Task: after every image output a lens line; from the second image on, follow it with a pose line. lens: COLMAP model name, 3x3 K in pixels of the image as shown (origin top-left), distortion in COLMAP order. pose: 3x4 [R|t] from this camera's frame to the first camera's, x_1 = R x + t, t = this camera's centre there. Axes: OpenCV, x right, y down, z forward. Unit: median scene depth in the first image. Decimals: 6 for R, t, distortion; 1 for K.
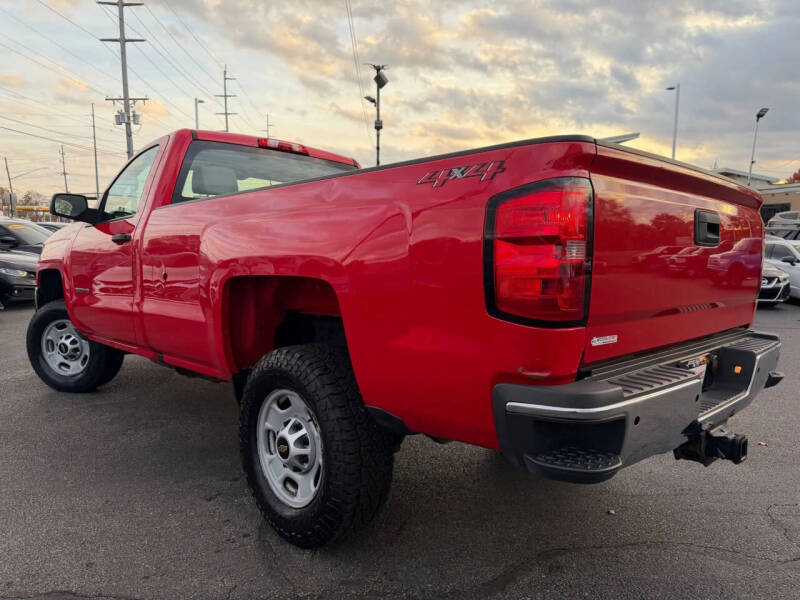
lens RADIAL K [[583.6, 0, 397.0], [0, 583.6, 300.4], [0, 0, 1]] dist [0.002230, 0.001825]
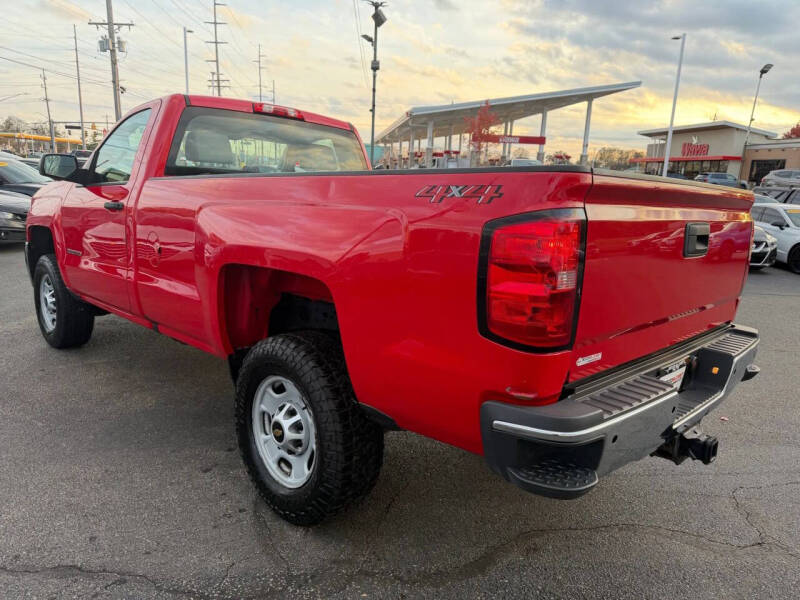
lens RADIAL K [[583.6, 0, 401.8], [0, 583.6, 297.9], [0, 0, 1]] dist [0.002230, 0.001825]
pose [[0.999395, 0.025448, 0.023724, -0.005671], [-0.027596, 0.995085, 0.095106, -0.089612], [-0.021187, -0.095703, 0.995184, -0.016420]]
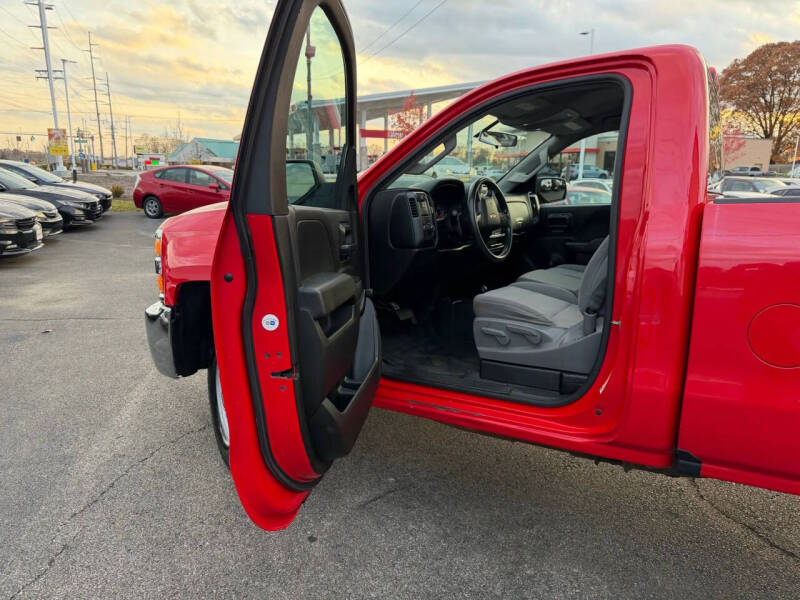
lens RADIAL K [[580.3, 0, 399.7], [0, 580.3, 299.1], [0, 0, 1]] dist [0.020725, -0.019339]
pose [[0.967576, -0.046116, 0.248333, -1.189349], [0.020757, 0.994383, 0.103783, -0.182925], [-0.251724, -0.095263, 0.963099, 0.829267]]
